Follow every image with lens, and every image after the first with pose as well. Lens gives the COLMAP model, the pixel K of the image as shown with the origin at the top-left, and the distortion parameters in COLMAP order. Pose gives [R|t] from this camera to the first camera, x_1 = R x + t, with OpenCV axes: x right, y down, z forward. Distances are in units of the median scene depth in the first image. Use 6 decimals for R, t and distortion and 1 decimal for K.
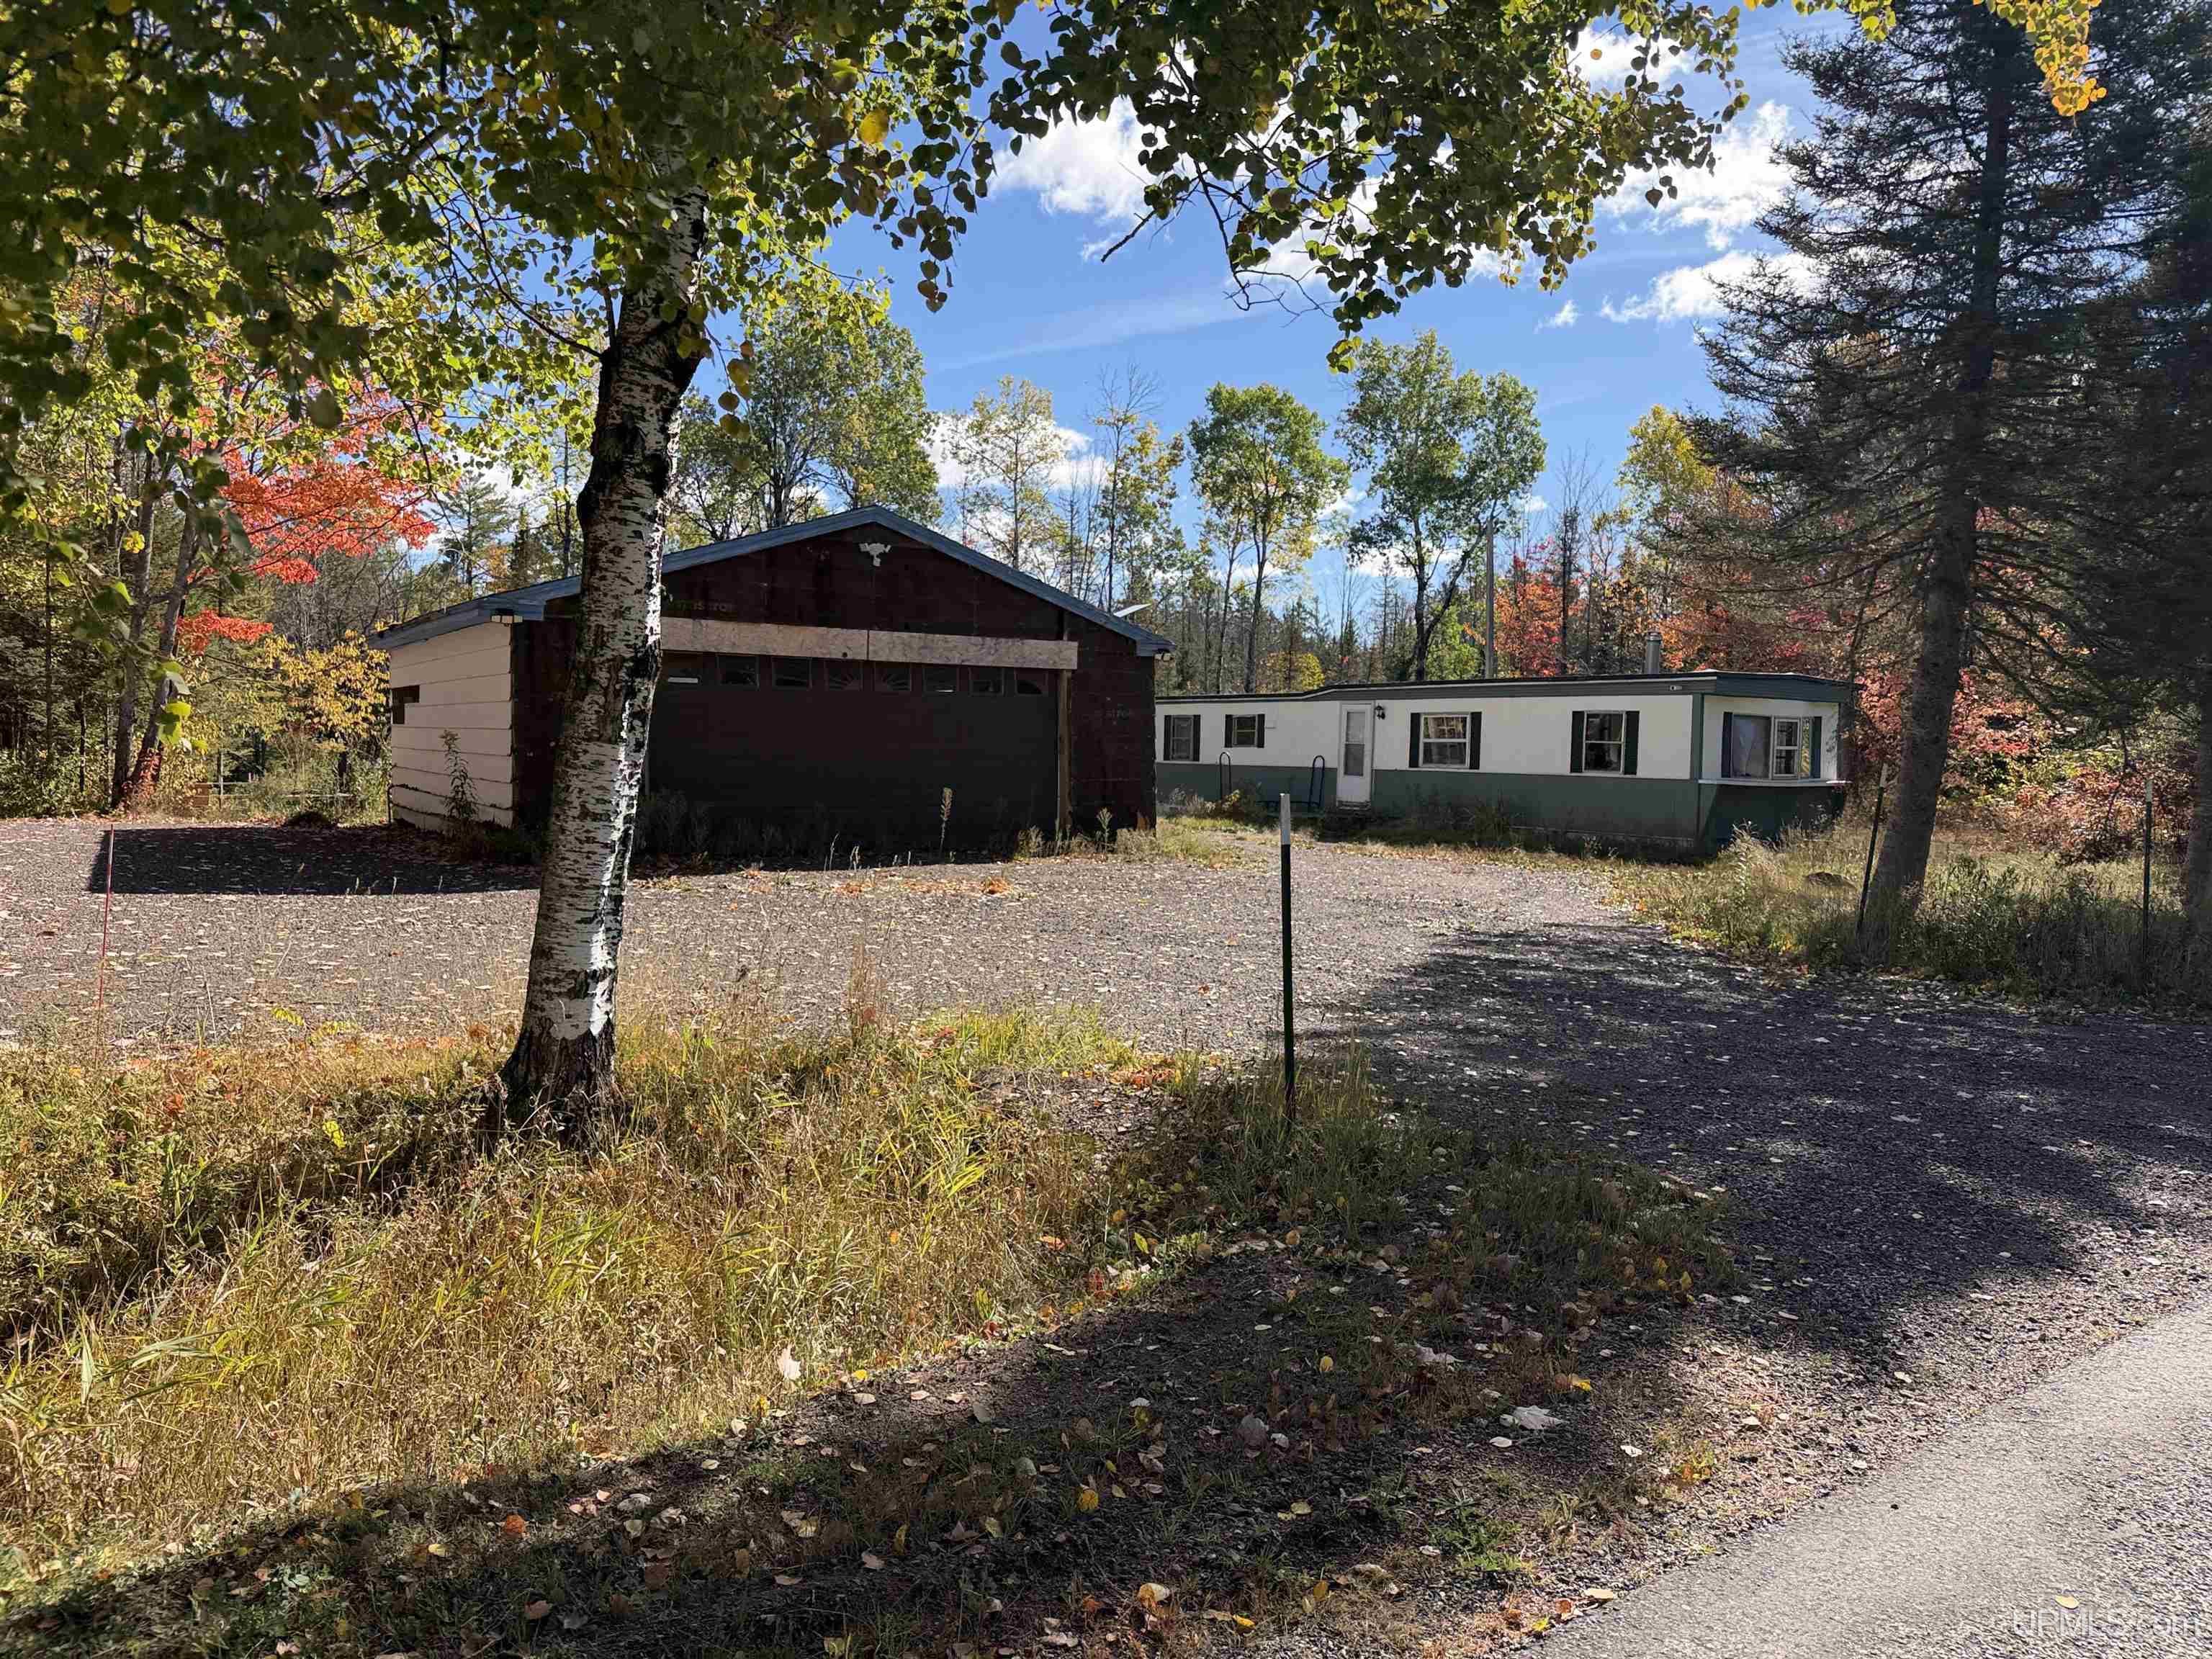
lens RADIAL K [[1551.9, 0, 1098.2], [0, 1551.9, 827.6], [0, 0, 1]] dist [0.075046, -0.086964]
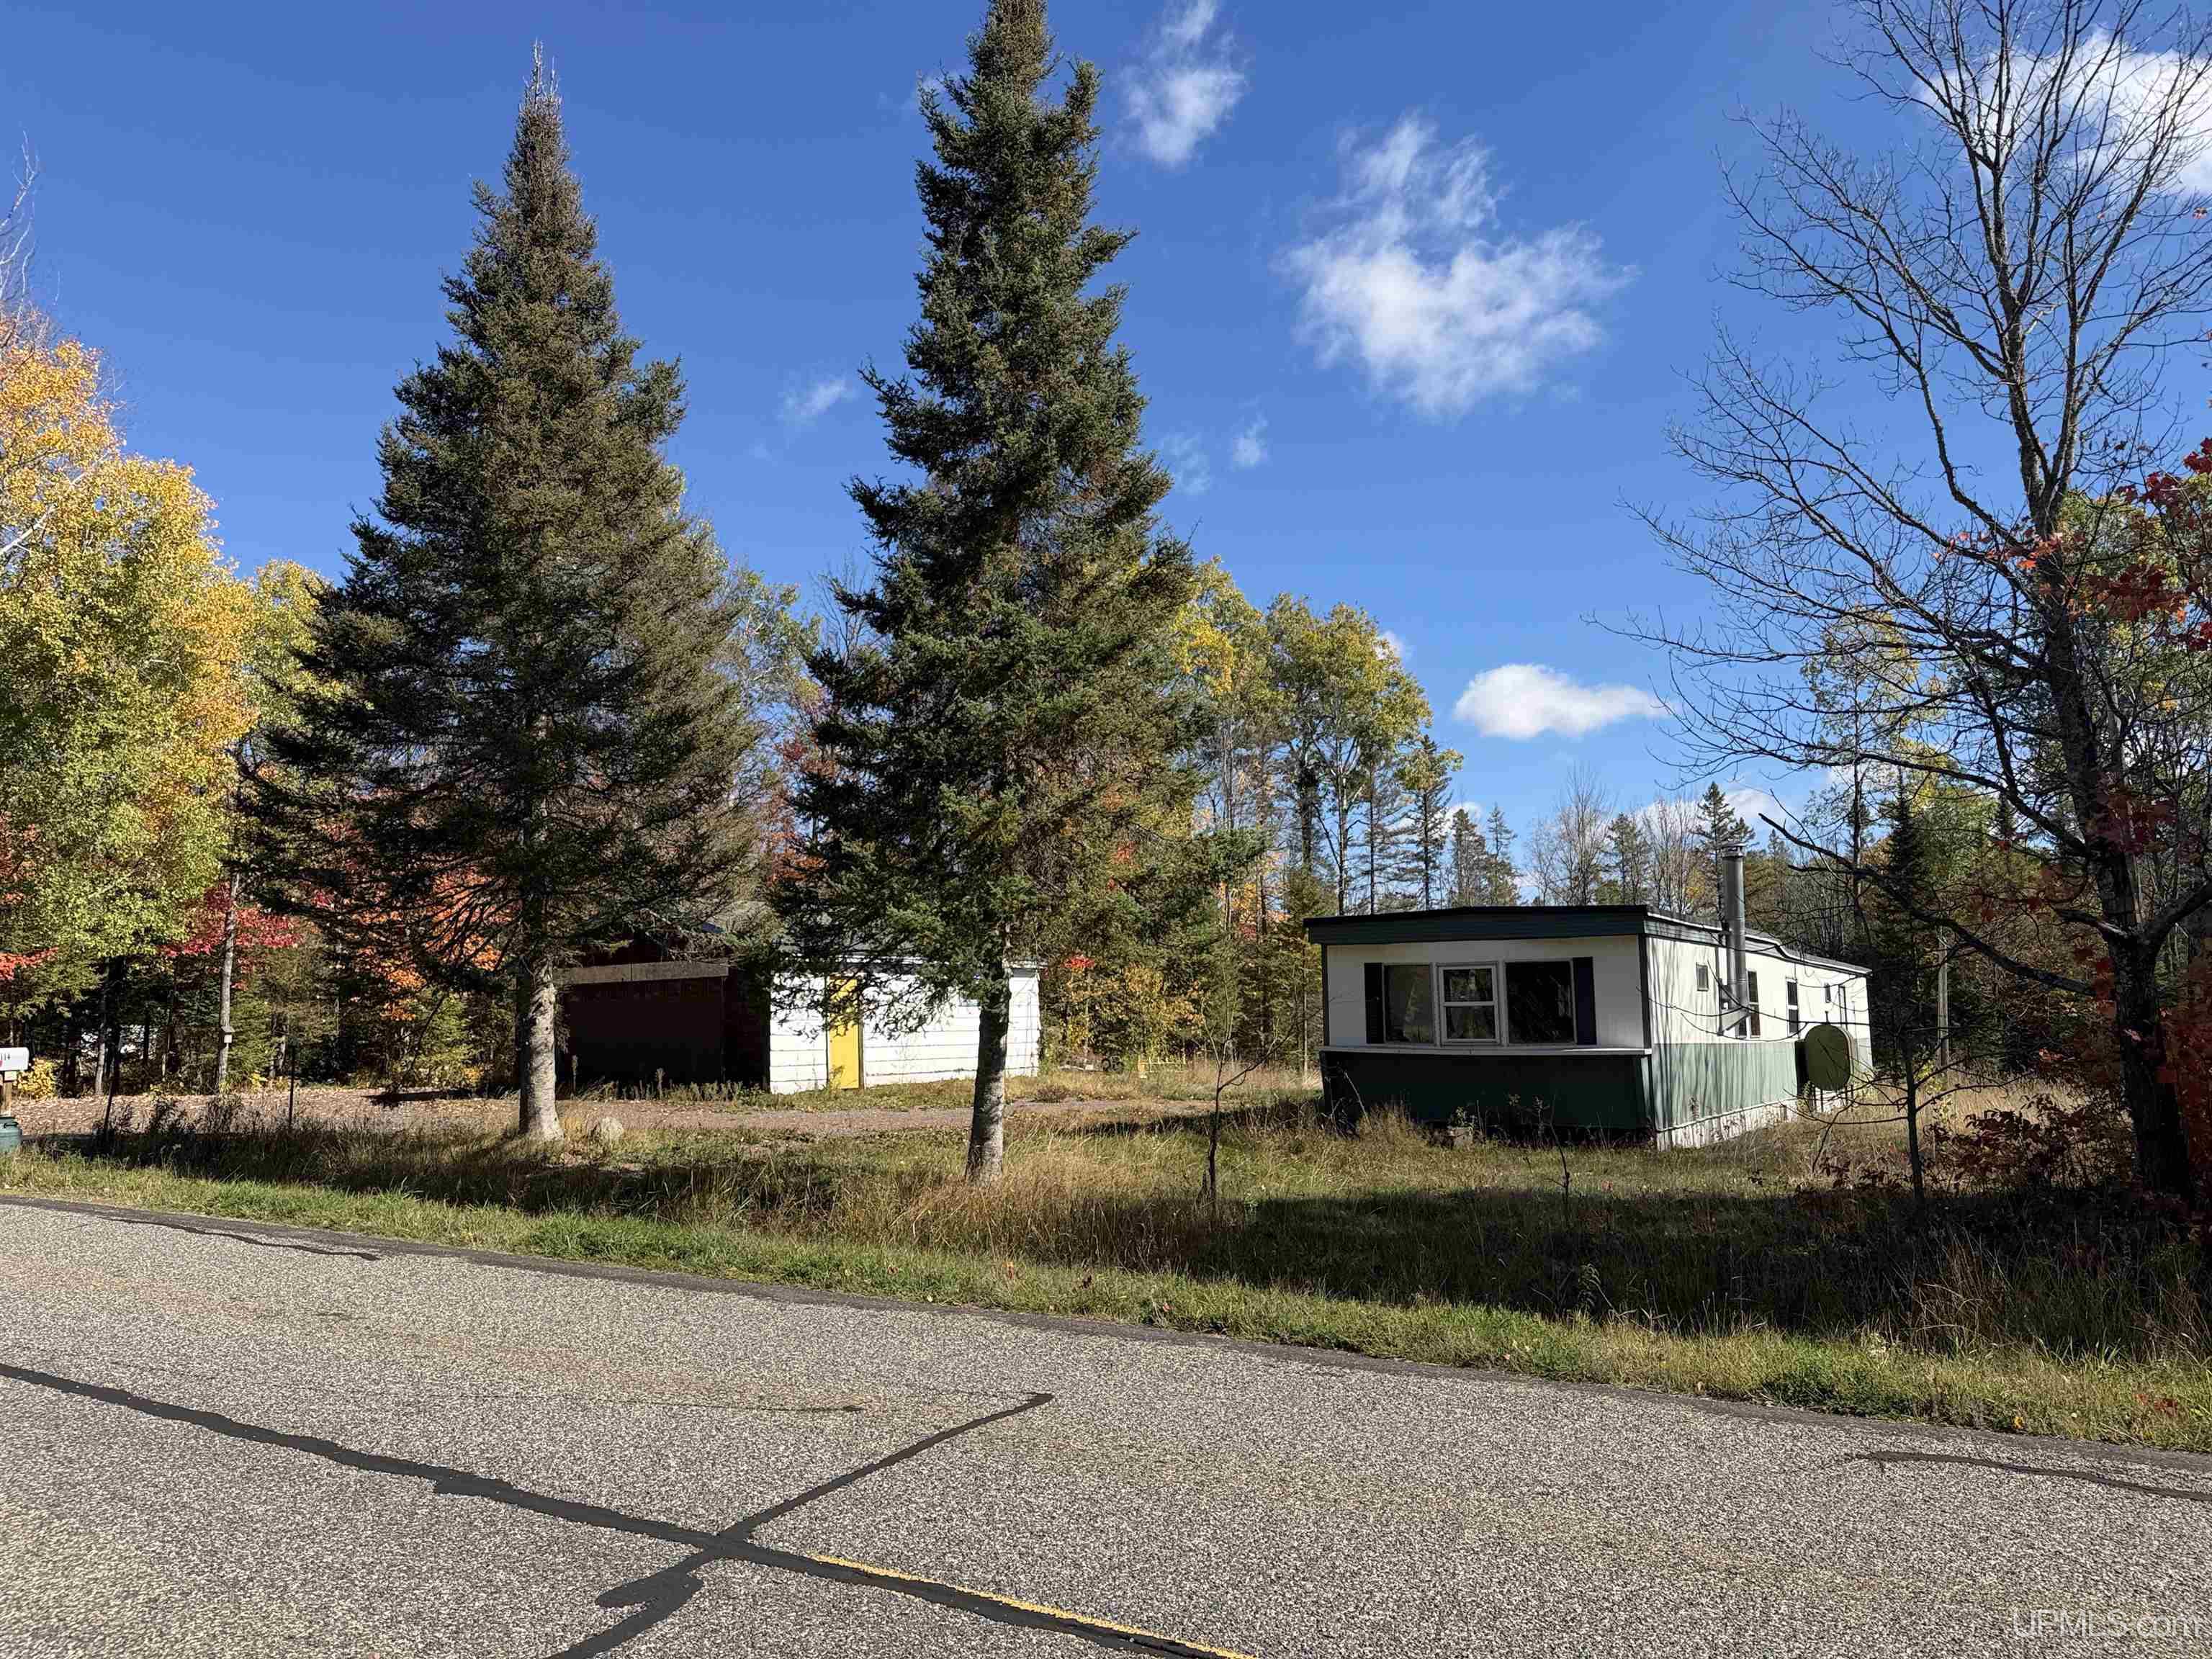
lens RADIAL K [[1551.9, 0, 1073.6], [0, 1551.9, 876.4], [0, 0, 1]] dist [0.075046, -0.086964]
pose [[0.348907, -0.116117, -0.929936, 0.842528], [-0.035027, 0.989985, -0.136757, -0.000954], [0.936502, 0.080288, 0.341346, 0.431634]]
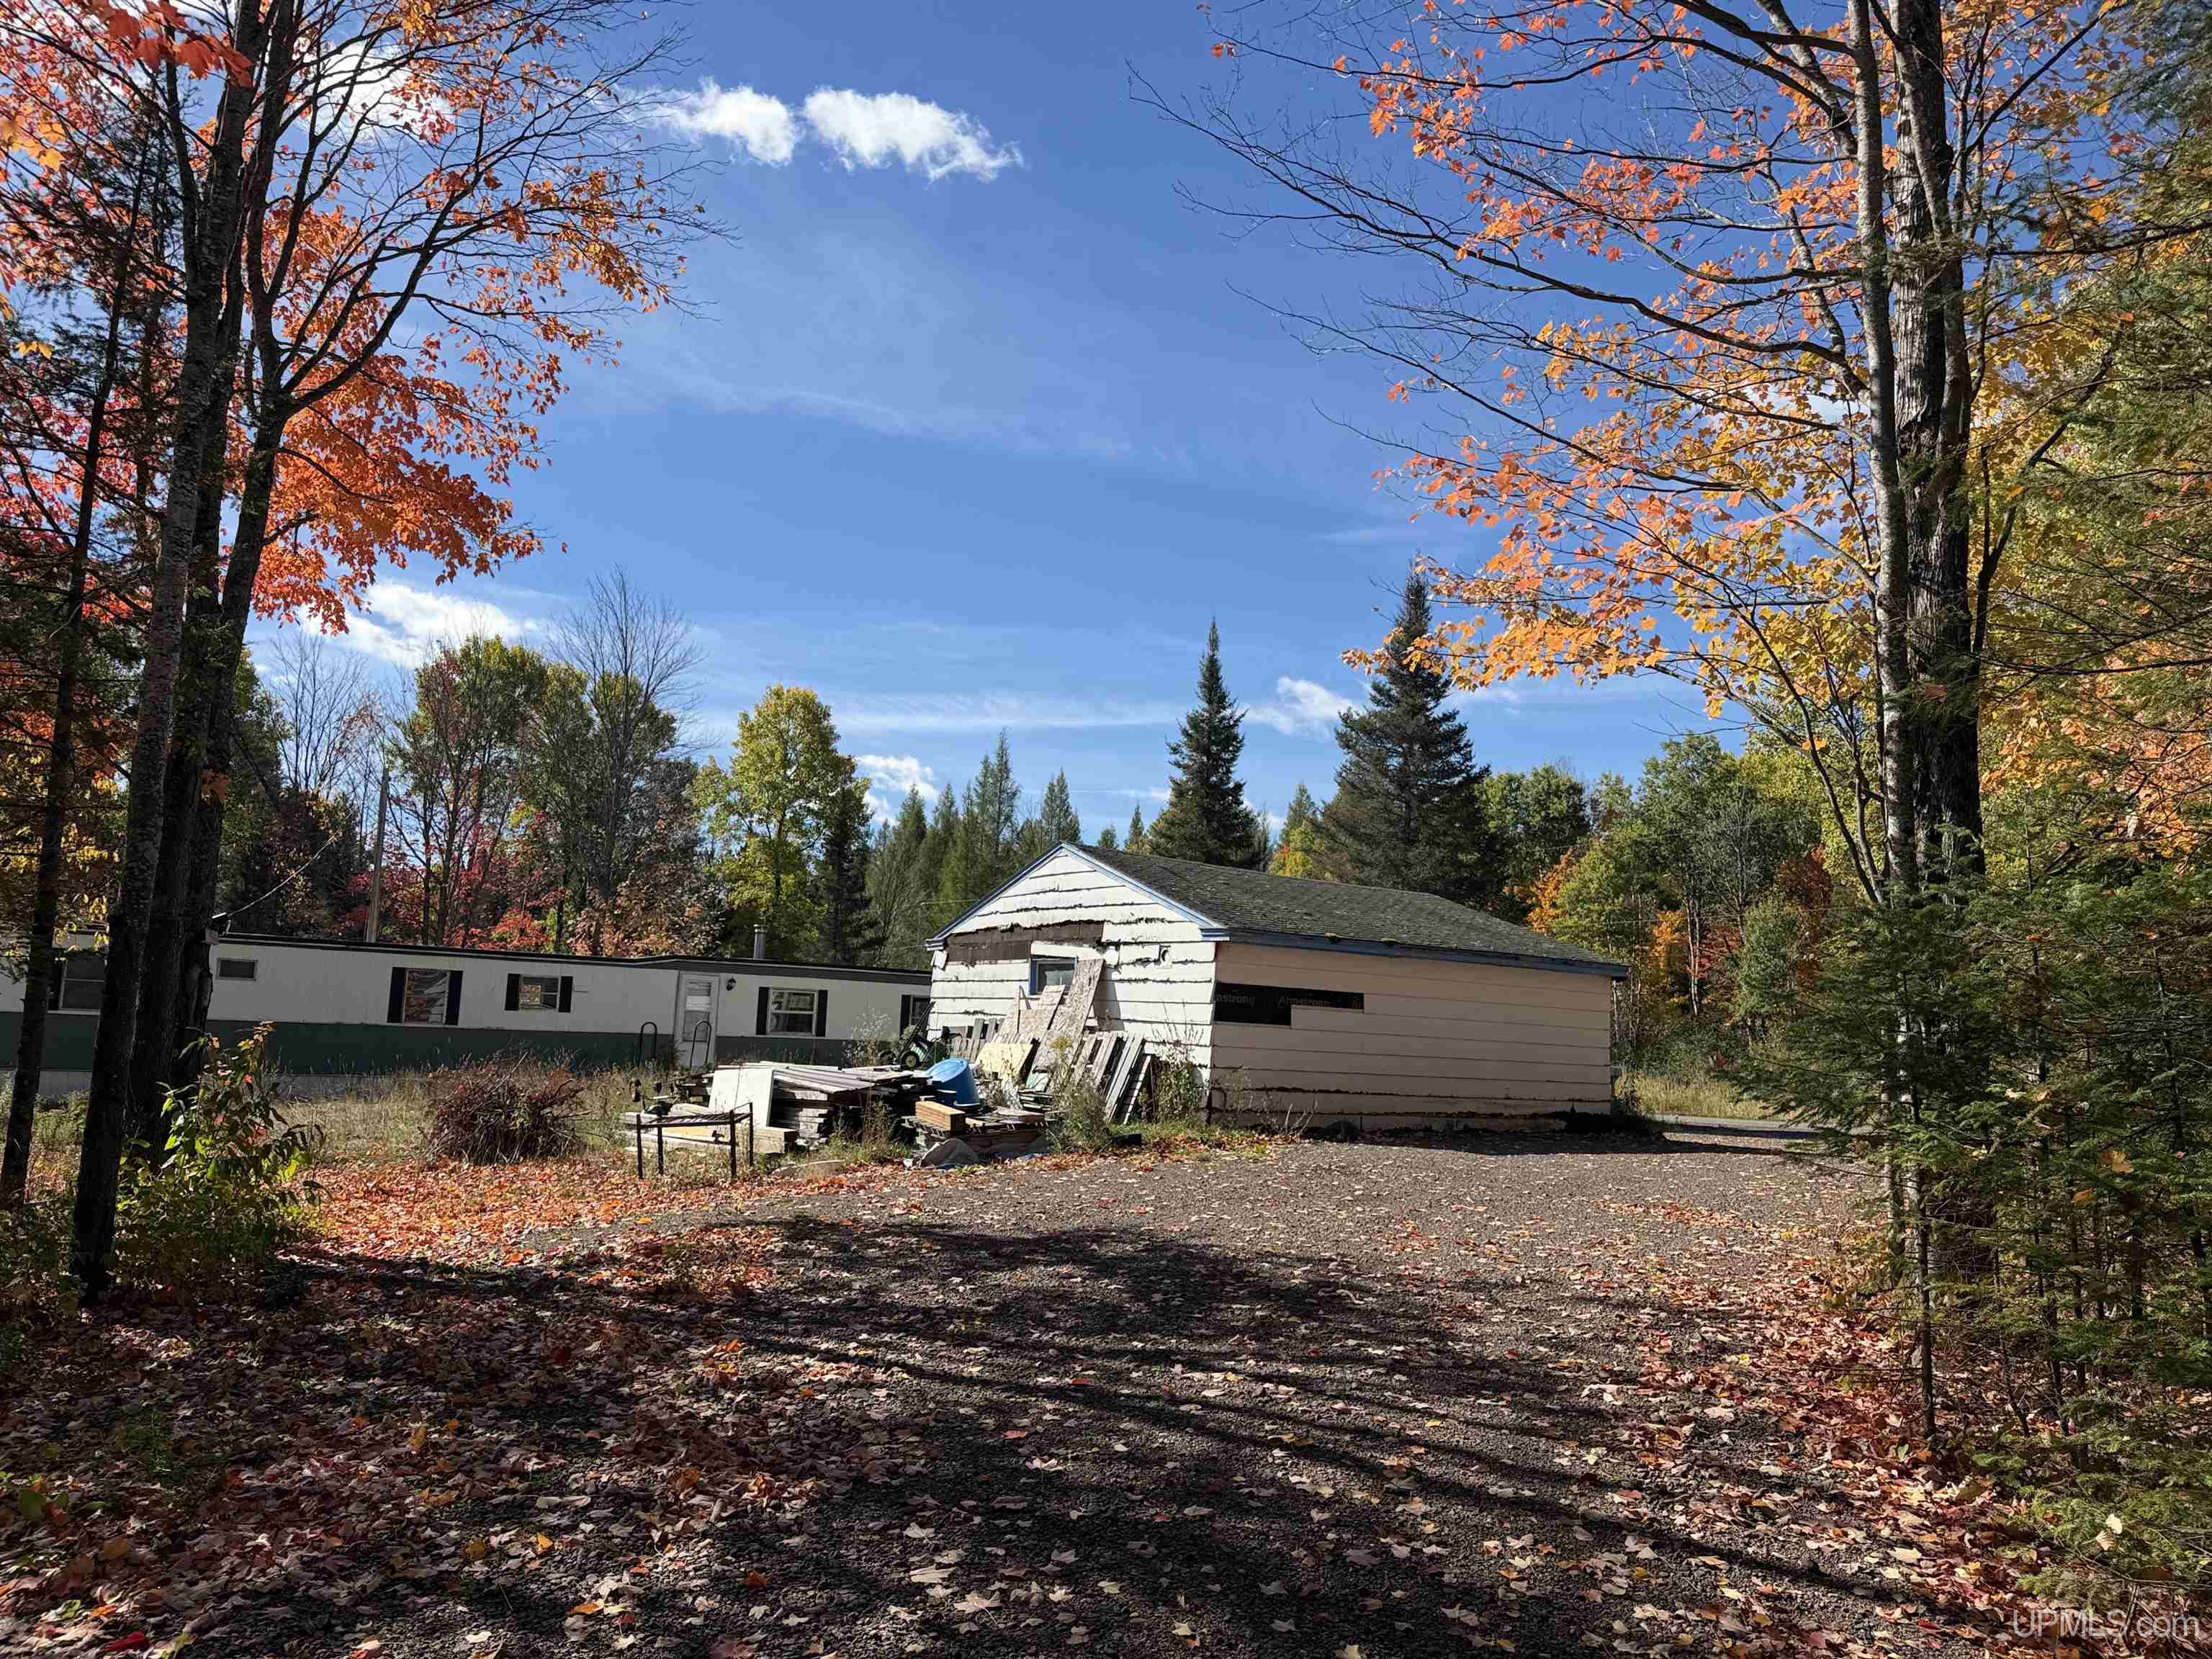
lens RADIAL K [[1551.9, 0, 1099.5], [0, 1551.9, 830.9], [0, 0, 1]] dist [0.075046, -0.086964]
pose [[-0.015304, 0.118661, 0.992817, -0.861469], [0.015110, 0.992847, -0.118432, -0.042379], [-0.999769, 0.013189, -0.016987, 0.678539]]
